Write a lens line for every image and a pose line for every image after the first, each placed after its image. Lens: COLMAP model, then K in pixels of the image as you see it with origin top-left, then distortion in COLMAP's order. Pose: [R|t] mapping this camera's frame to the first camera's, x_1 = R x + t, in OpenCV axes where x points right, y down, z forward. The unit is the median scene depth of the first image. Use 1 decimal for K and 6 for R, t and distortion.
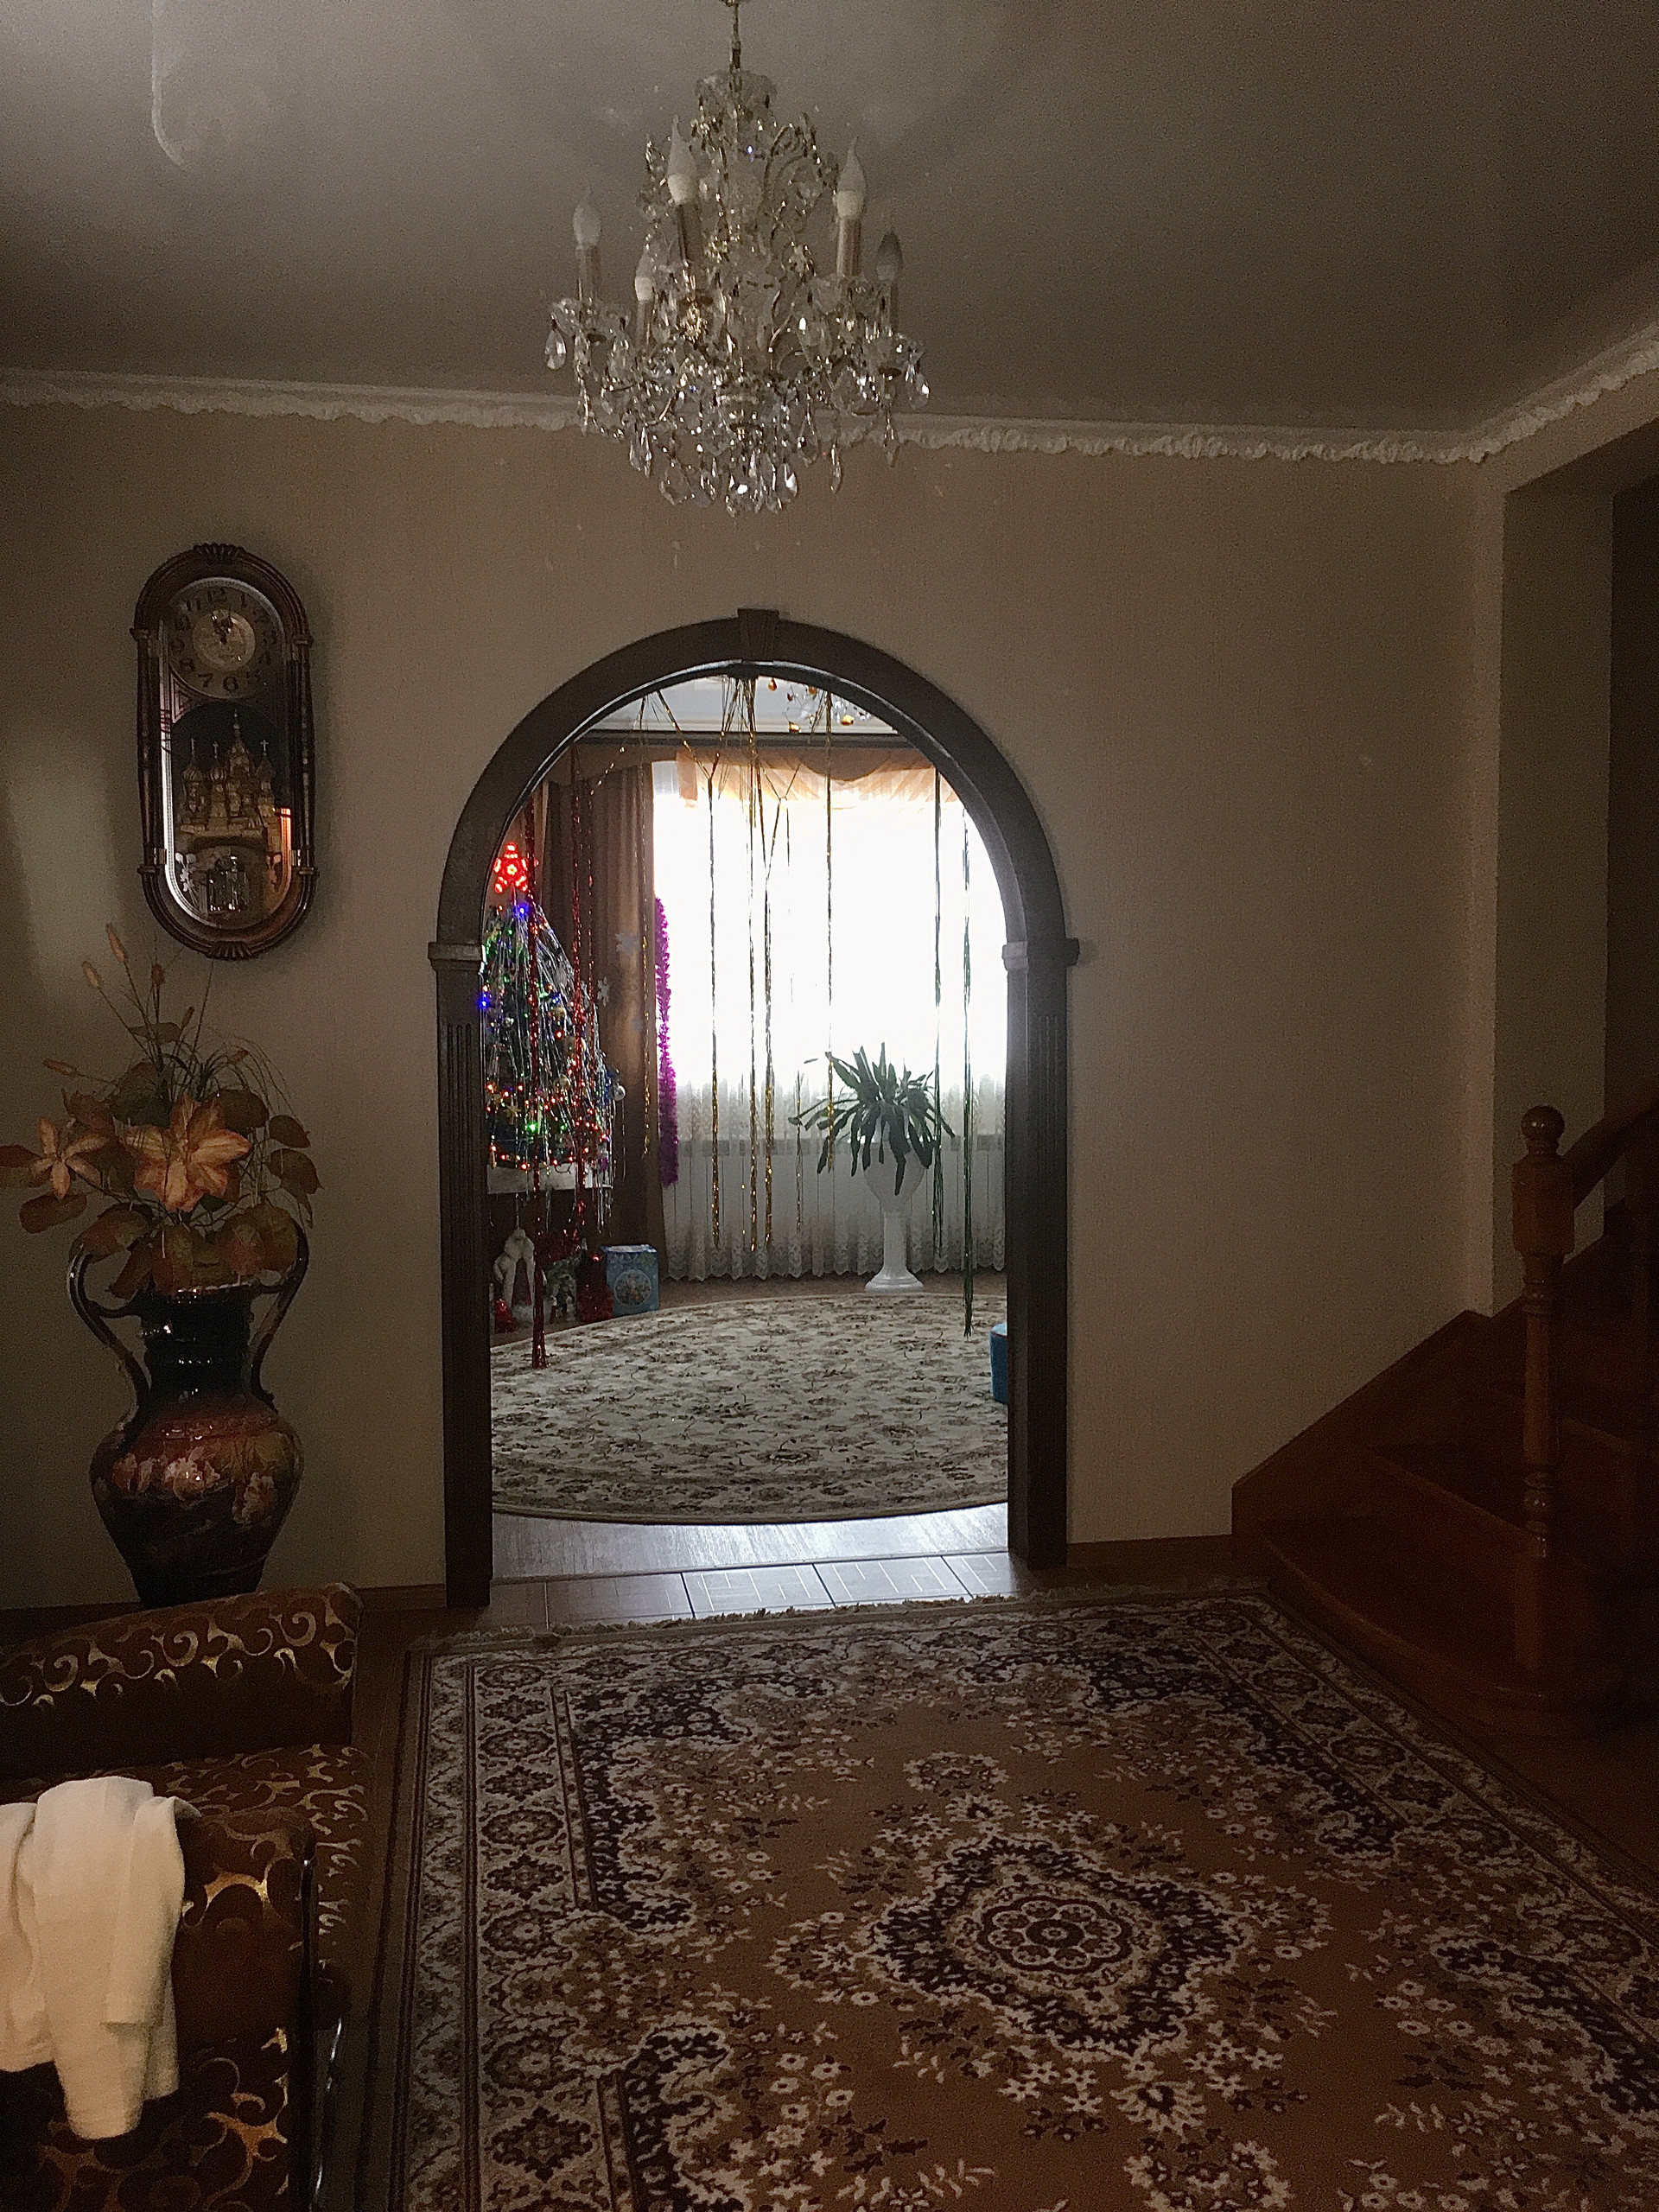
lens RADIAL K [[1898.9, 0, 828.0], [0, 1898.9, 1107.4], [0, 0, 1]] dist [0.082229, -0.129341]
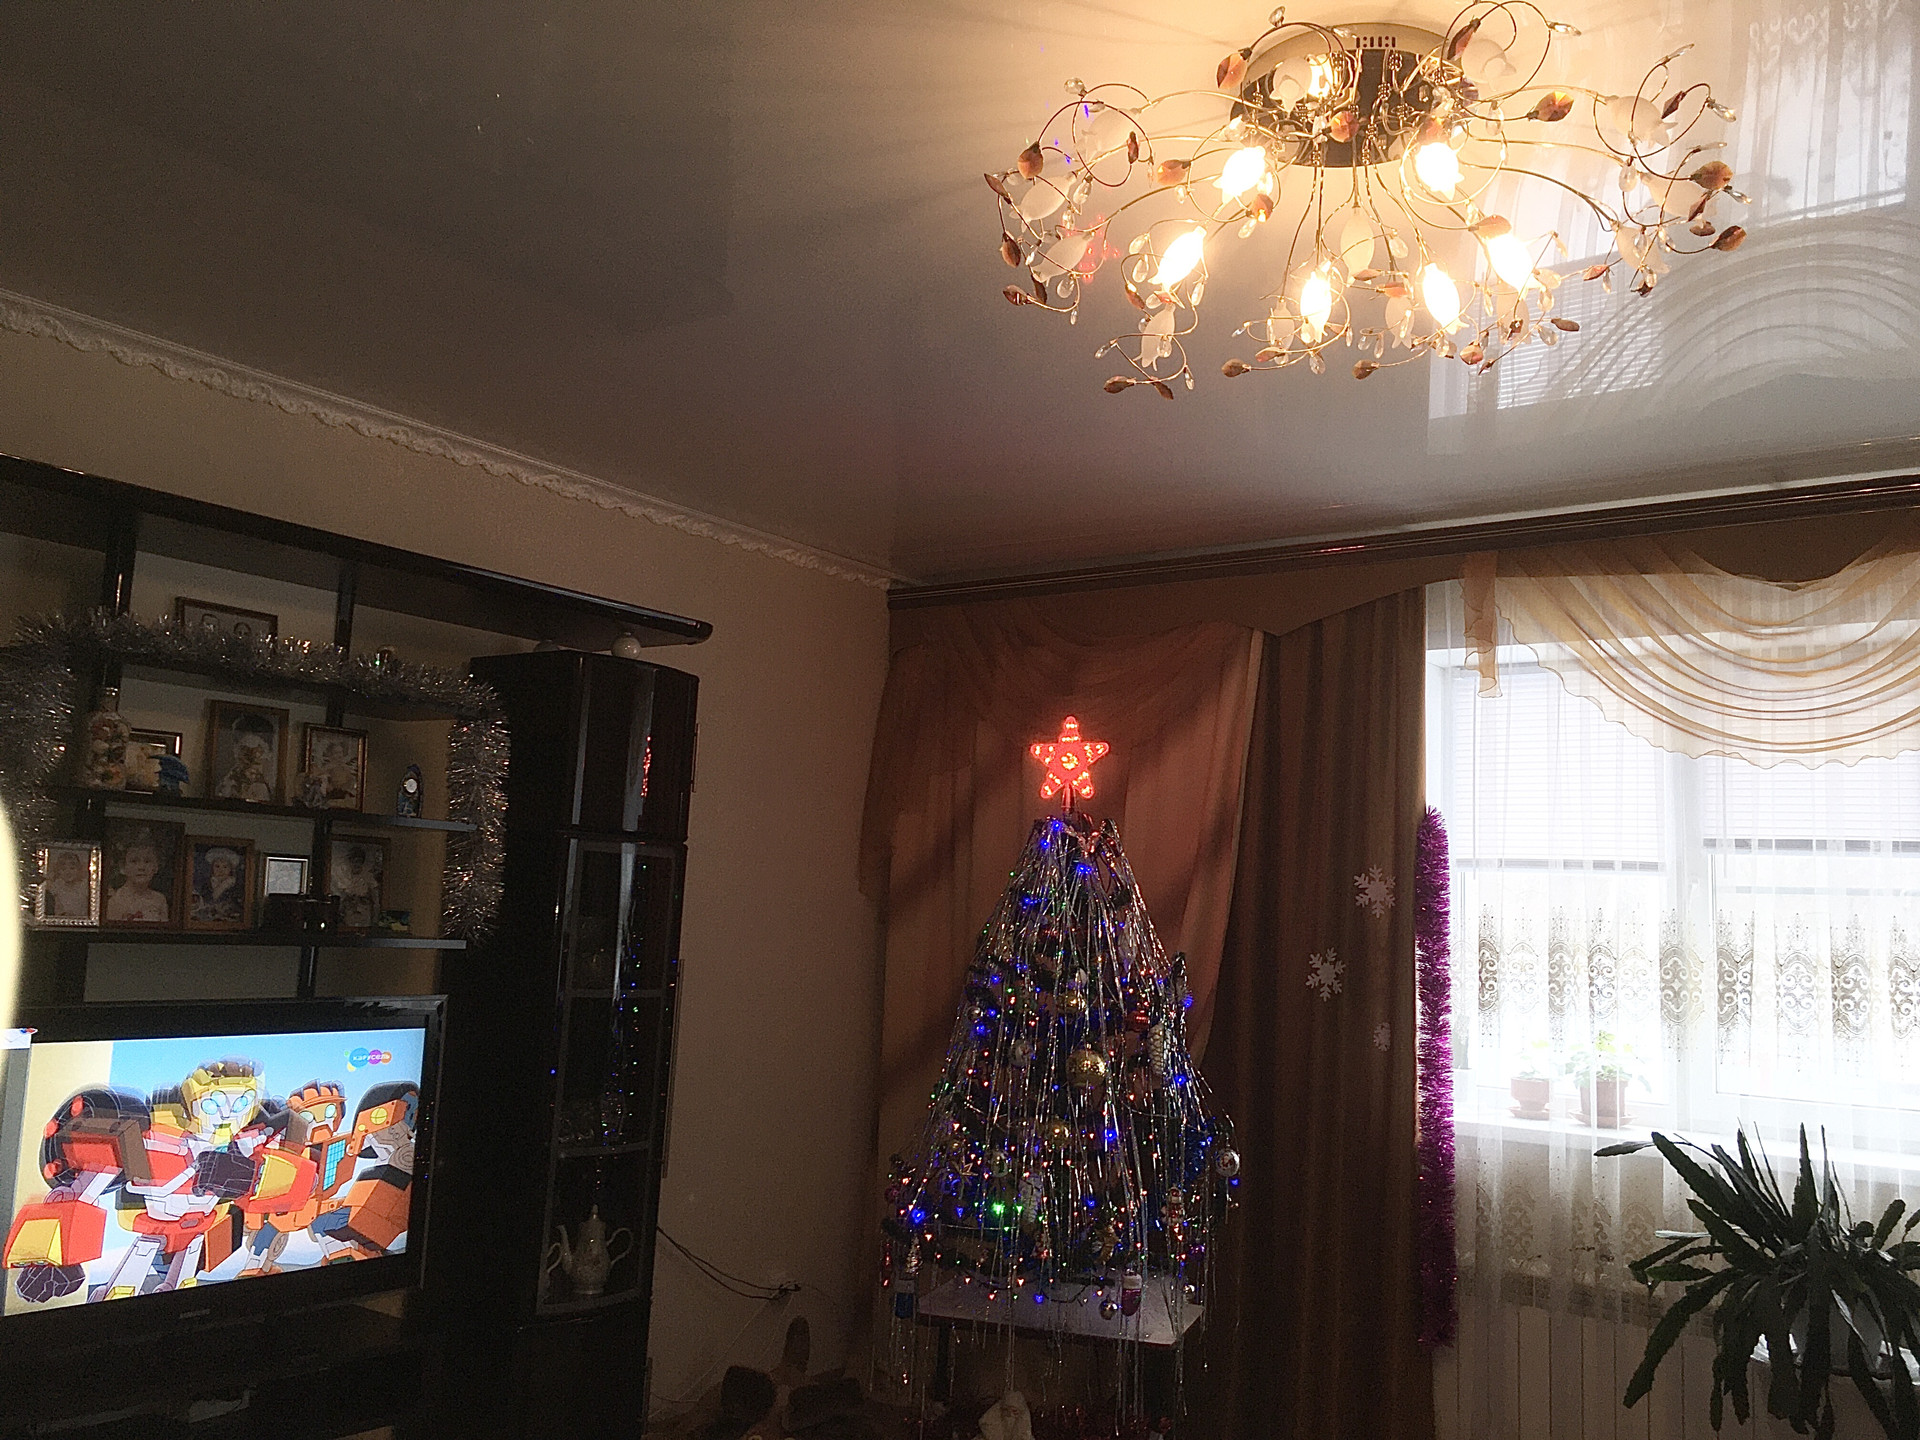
lens RADIAL K [[1648.2, 0, 961.1], [0, 1648.2, 716.8], [0, 0, 1]] dist [0.082229, -0.129341]
pose [[0.701154, -0.053386, -0.711008, 0.201118], [-0.090552, 0.982451, -0.163065, -0.053949], [0.707236, 0.178717, 0.684016, 0.664320]]
